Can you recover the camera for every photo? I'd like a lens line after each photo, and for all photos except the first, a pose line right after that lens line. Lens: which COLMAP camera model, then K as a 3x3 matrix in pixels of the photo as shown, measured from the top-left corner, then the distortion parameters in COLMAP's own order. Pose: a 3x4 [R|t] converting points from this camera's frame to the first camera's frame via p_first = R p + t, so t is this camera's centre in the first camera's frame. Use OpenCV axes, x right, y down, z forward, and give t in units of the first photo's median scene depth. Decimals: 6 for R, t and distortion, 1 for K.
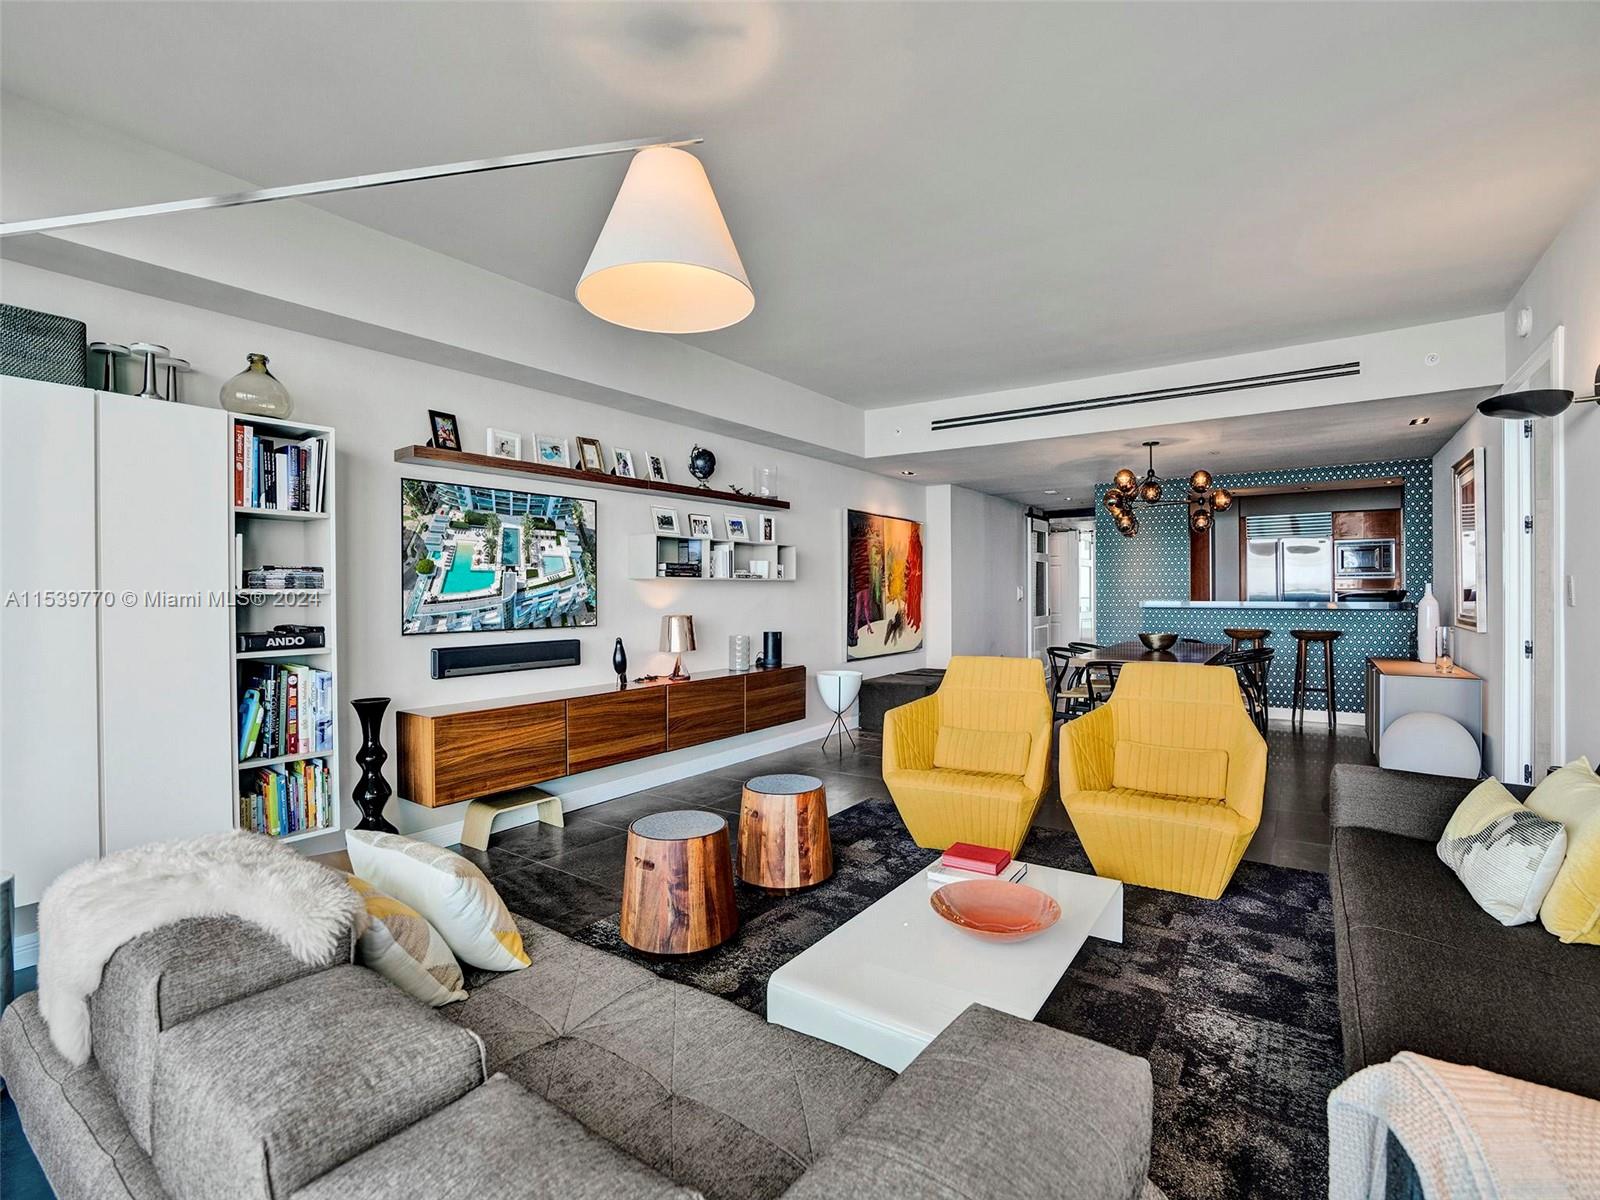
lens RADIAL K [[750.5, 0, 797.1], [0, 750.5, 588.0], [0, 0, 1]] dist [-0.065913, 0.028852]
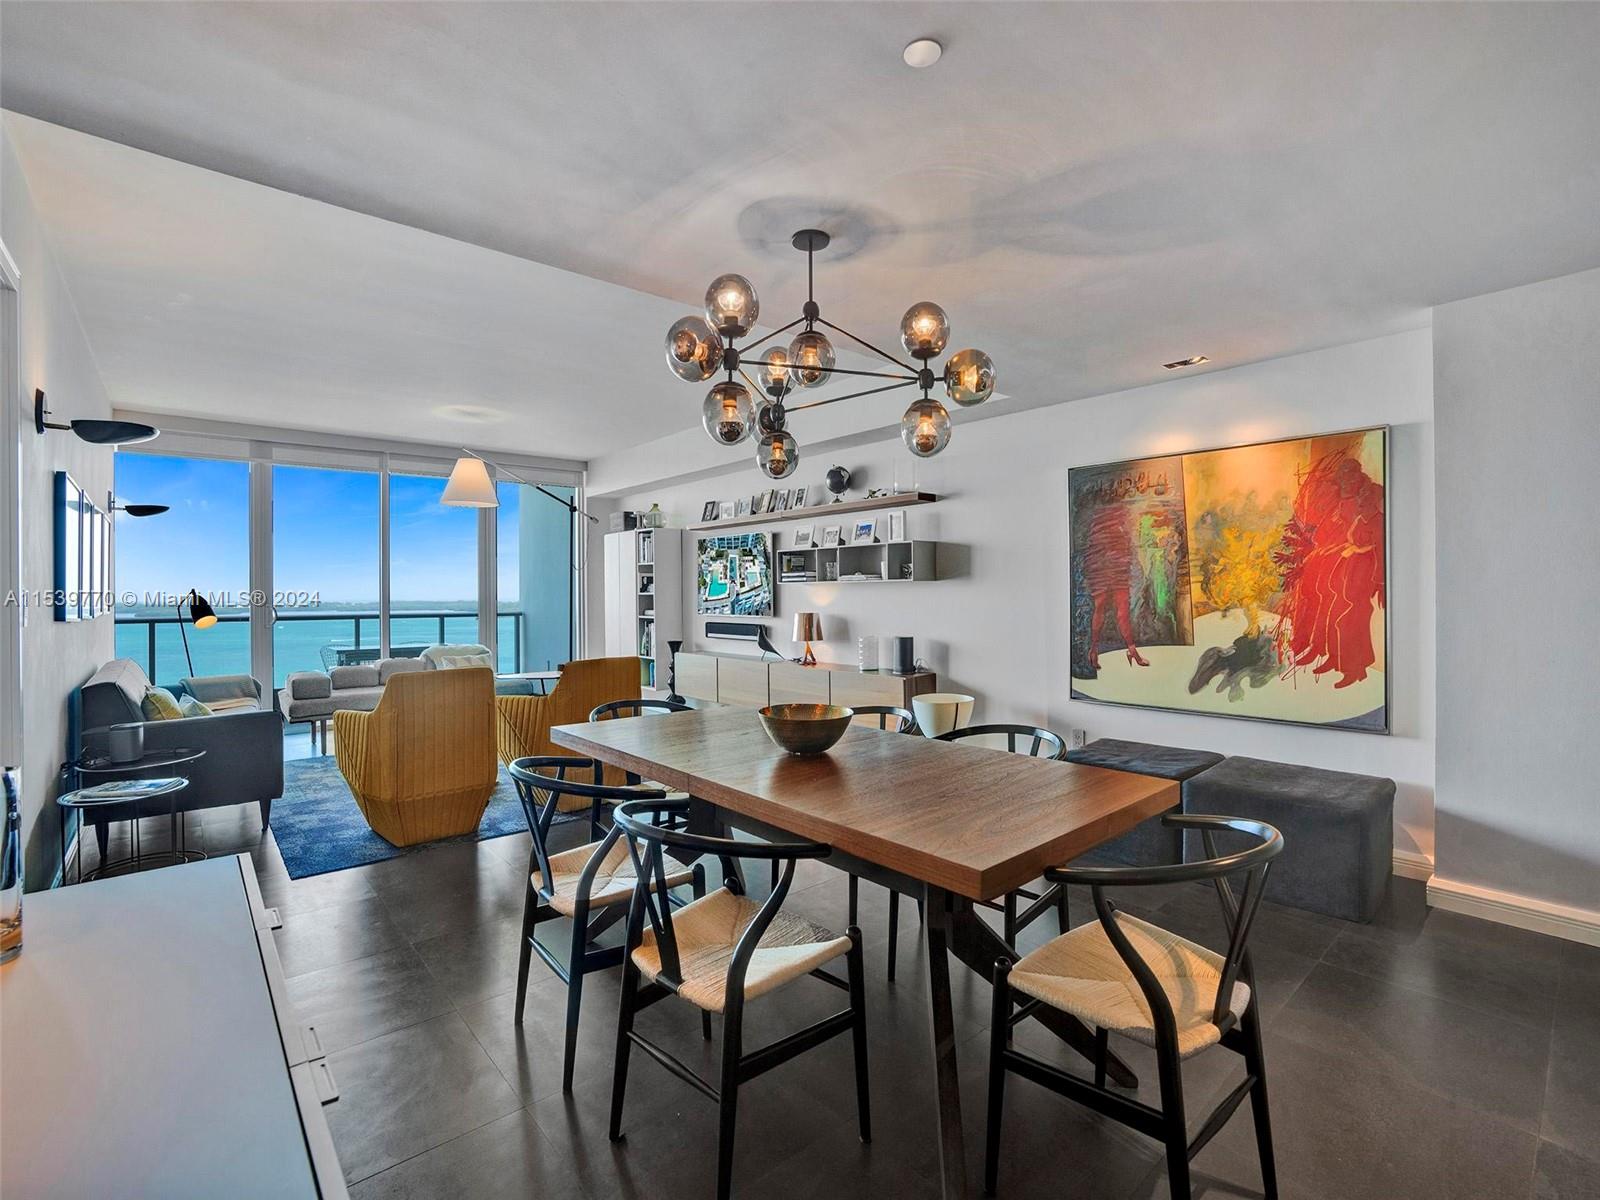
lens RADIAL K [[764.9, 0, 797.0], [0, 764.9, 602.7], [0, 0, 1]] dist [-0.060009, 0.028826]
pose [[-0.233615, 0.009548, -0.972282, 1.236023], [0.007162, 0.999942, 0.008099, 0.009379], [0.972303, -0.005071, -0.233670, 1.494324]]
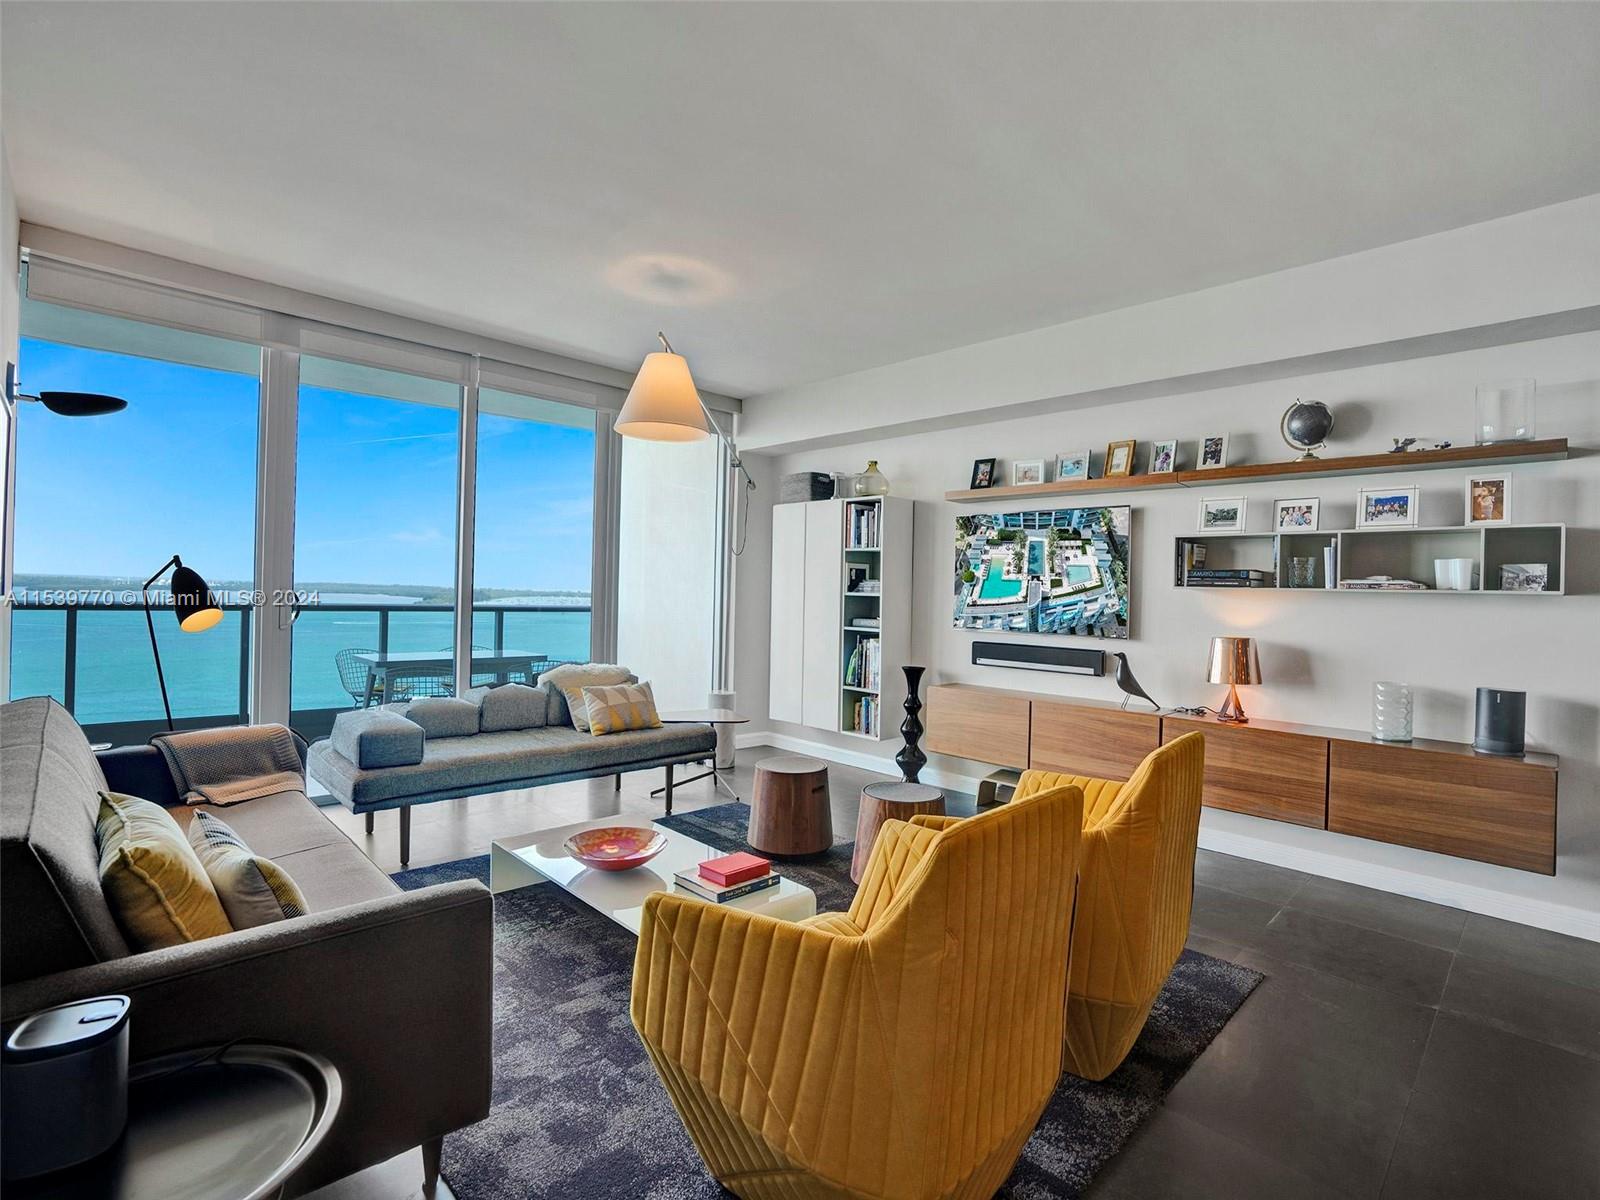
lens RADIAL K [[847.8, 0, 822.1], [0, 847.8, 593.4], [0, 0, 1]] dist [-0.113466, 0.102829]
pose [[-0.189197, 0.009286, -0.981895, 0.852192], [-0.031206, 0.999393, 0.015465, -0.012748], [0.981443, 0.033567, -0.188792, 0.893253]]
